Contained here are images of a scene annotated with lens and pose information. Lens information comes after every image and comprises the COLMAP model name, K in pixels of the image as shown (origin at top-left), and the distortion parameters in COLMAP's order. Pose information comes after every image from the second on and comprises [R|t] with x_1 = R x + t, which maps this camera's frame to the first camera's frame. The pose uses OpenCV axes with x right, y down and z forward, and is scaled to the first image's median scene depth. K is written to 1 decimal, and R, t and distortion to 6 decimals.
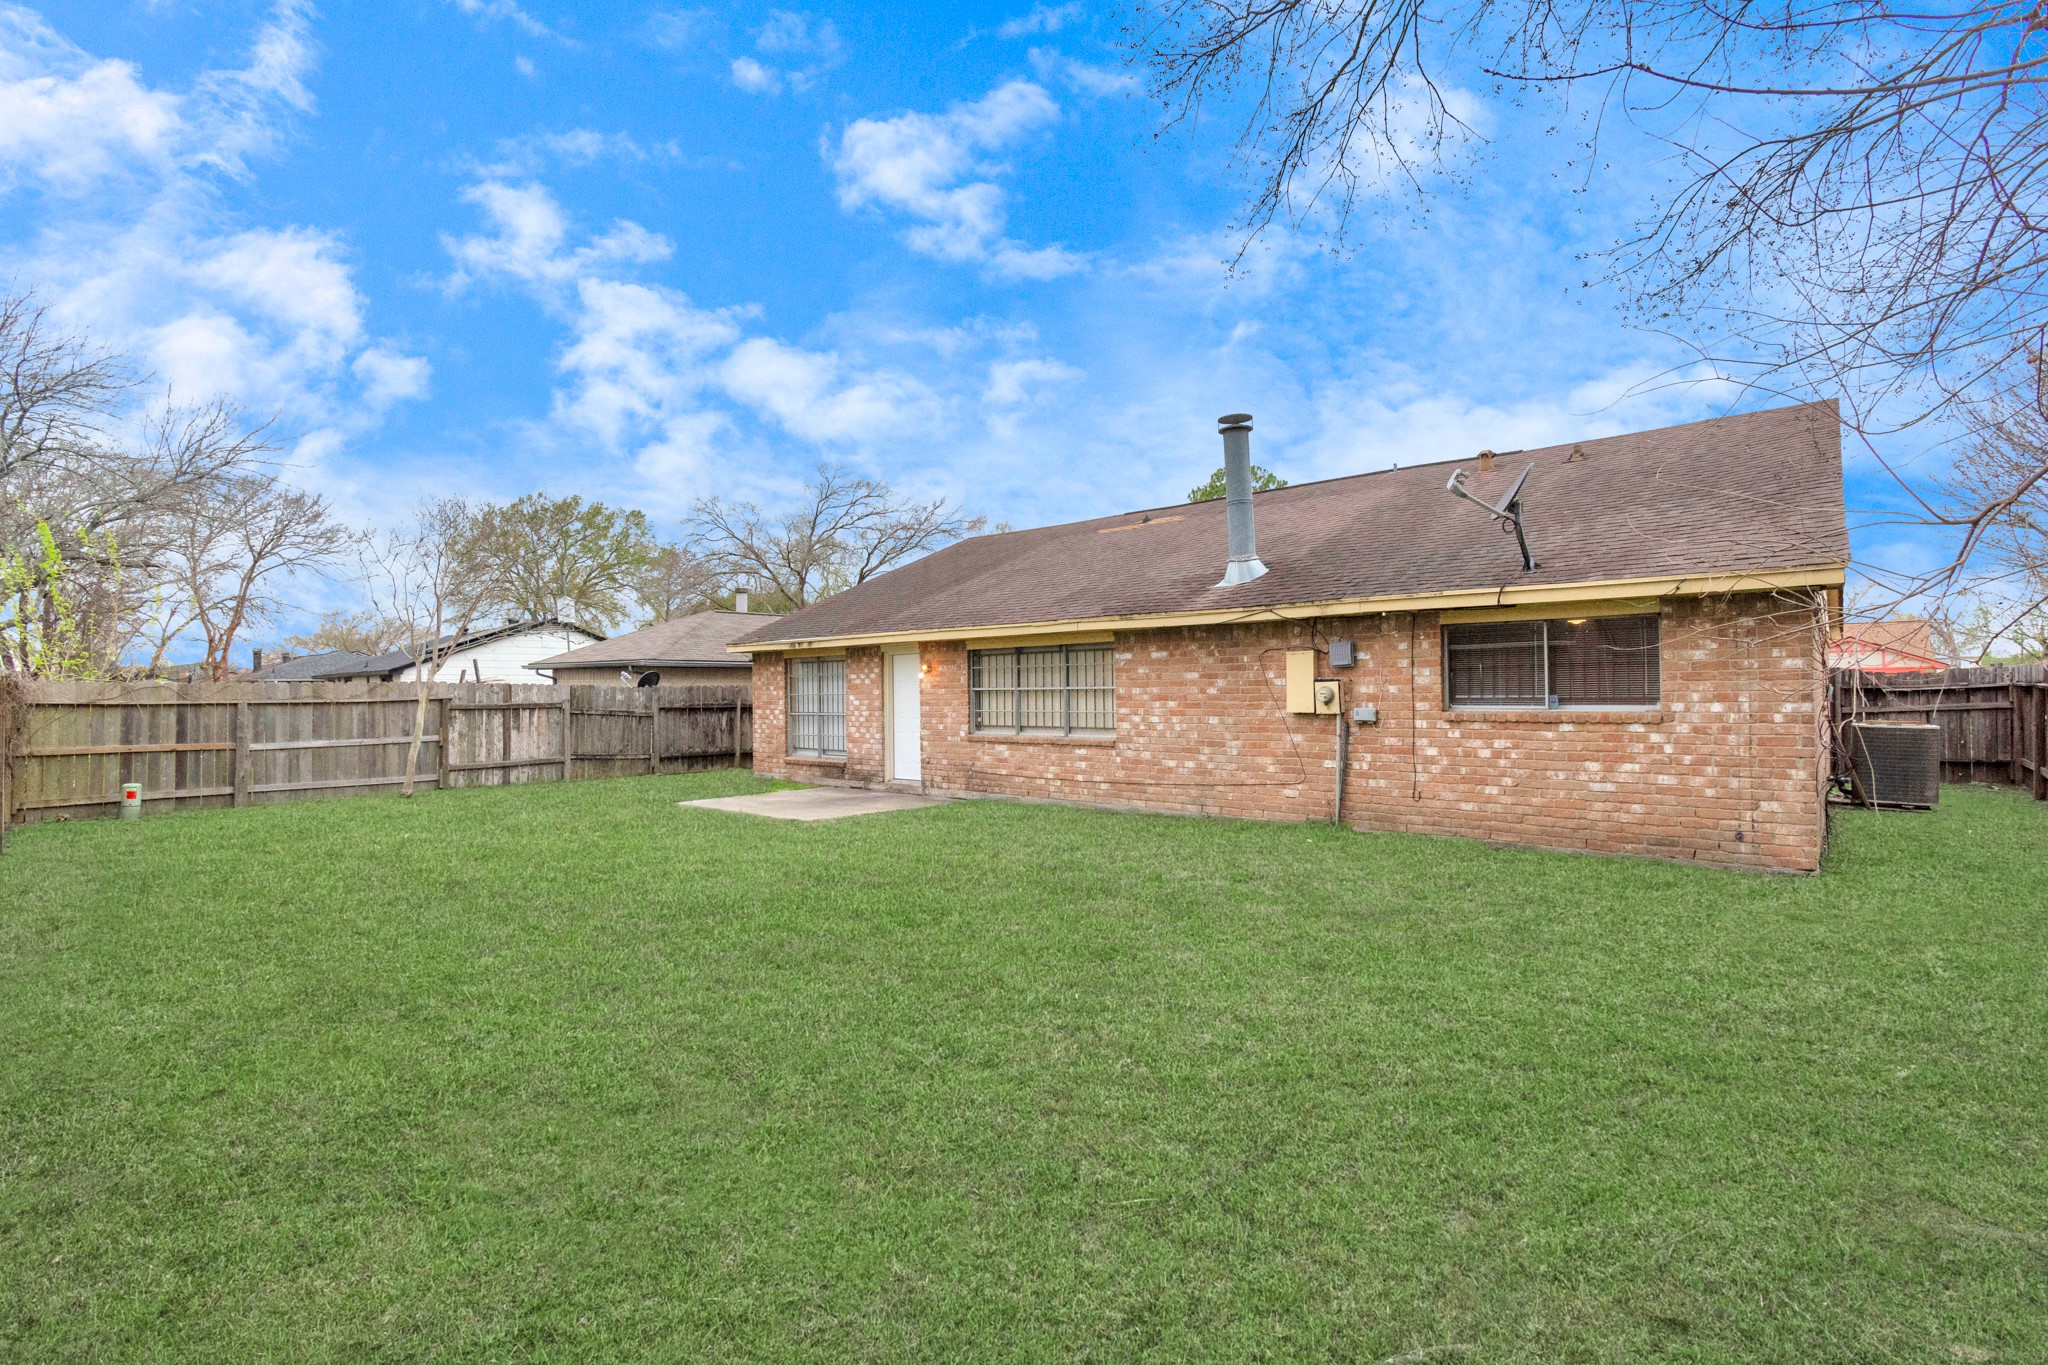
lens RADIAL K [[942.6, 0, 1022.1], [0, 942.6, 685.6], [0, 0, 1]] dist [0.000977, -0.000258]
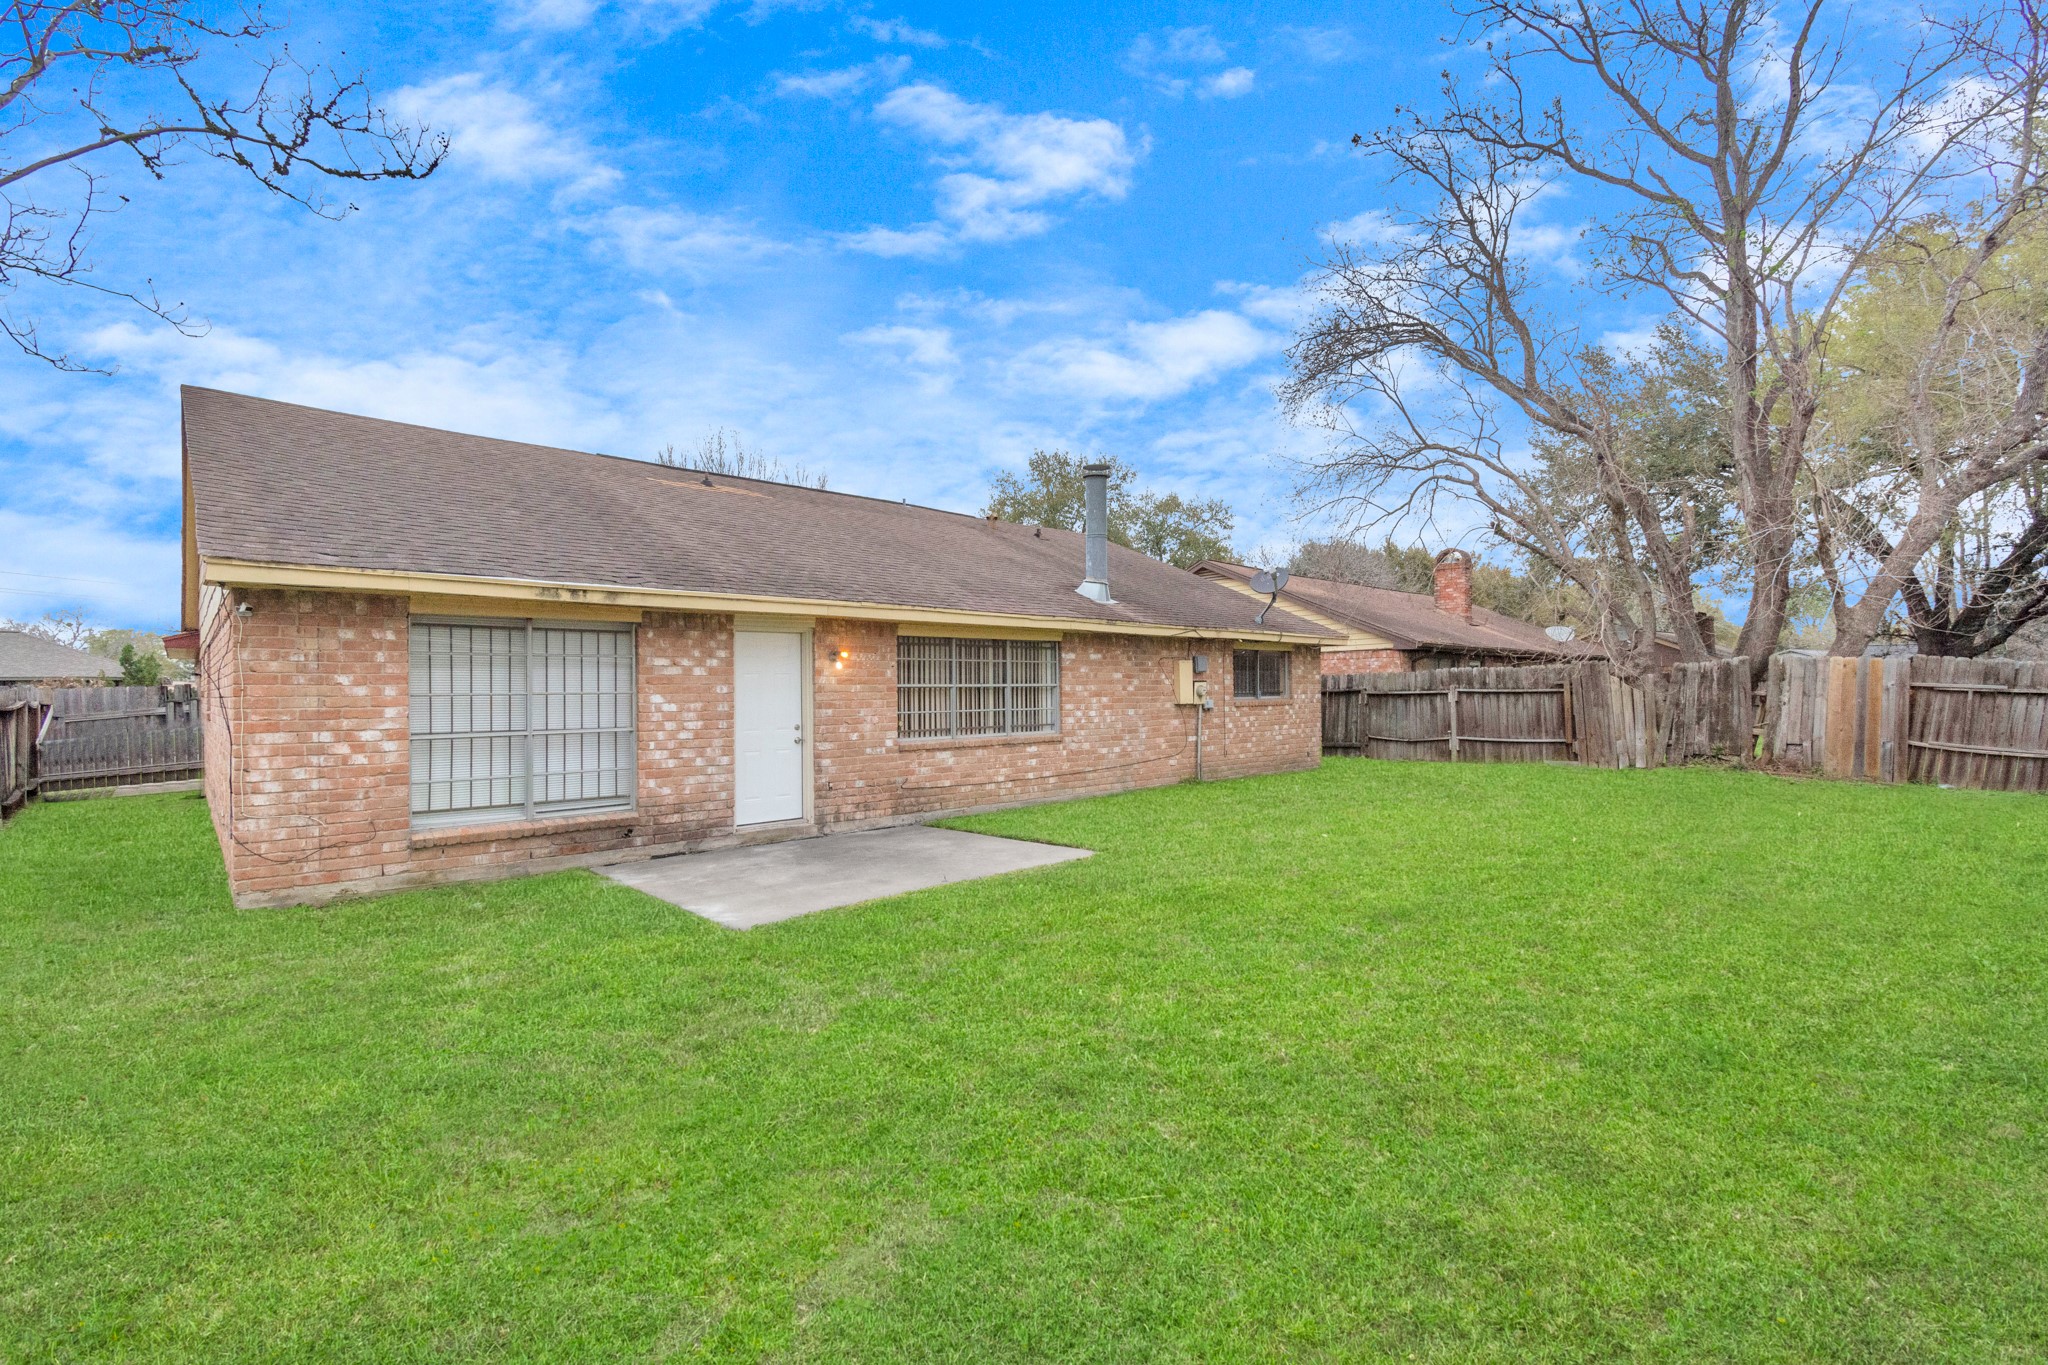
lens RADIAL K [[942.6, 0, 1022.1], [0, 942.6, 685.6], [0, 0, 1]] dist [0.000977, -0.000258]
pose [[0.069537, 0.004255, 0.997570, -0.978162], [-0.006946, 0.999969, -0.003781, 0.007219], [-0.997555, -0.006666, 0.069564, 0.990293]]
